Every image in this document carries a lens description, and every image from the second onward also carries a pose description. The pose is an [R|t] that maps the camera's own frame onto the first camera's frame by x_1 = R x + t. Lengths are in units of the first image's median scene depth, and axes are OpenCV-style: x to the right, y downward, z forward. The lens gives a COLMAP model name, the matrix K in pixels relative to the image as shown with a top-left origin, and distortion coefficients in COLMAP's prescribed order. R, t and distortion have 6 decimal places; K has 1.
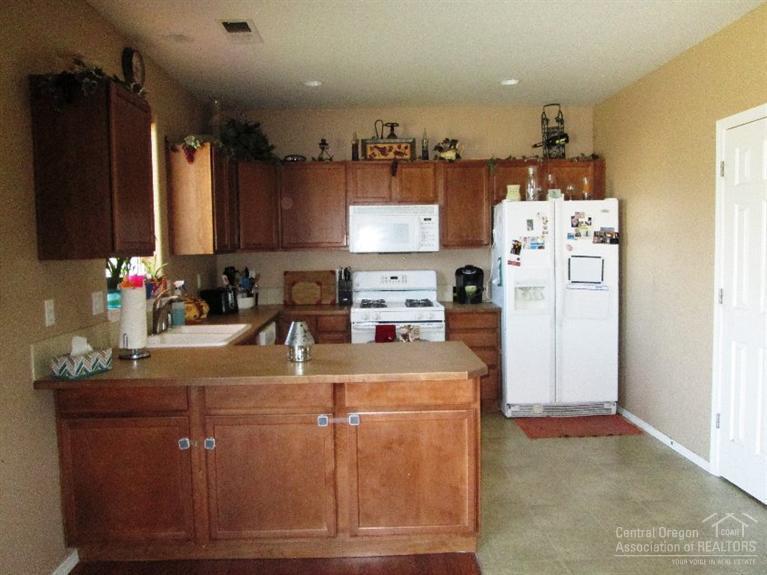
lens RADIAL K [[641.7, 0, 383.8], [0, 641.7, 287.9], [0, 0, 1]] dist [-0.009331, -0.017052]
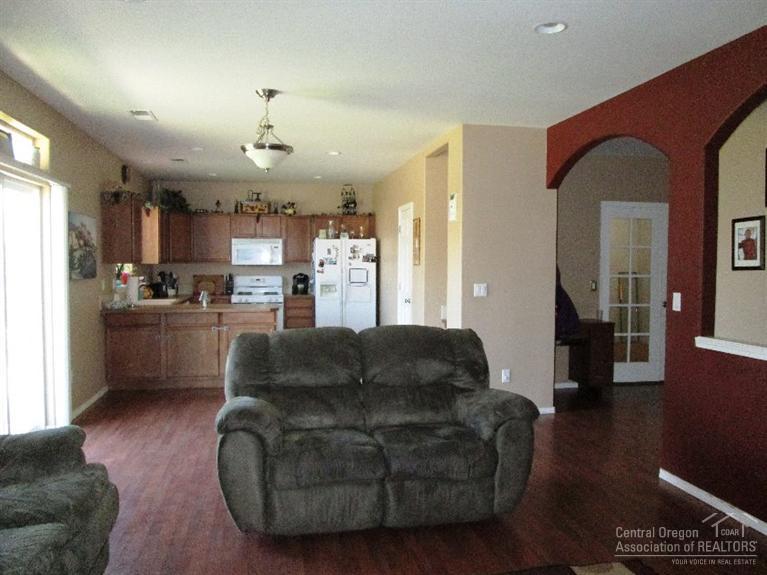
lens RADIAL K [[641.7, 0, 367.6], [0, 641.7, 285.1], [0, 0, 1]] dist [-0.009331, -0.017052]
pose [[0.991329, 0.014098, 0.130642, 0.088832], [-0.009742, 0.999377, -0.033924, 0.058634], [-0.131039, 0.032357, 0.990849, -0.818748]]
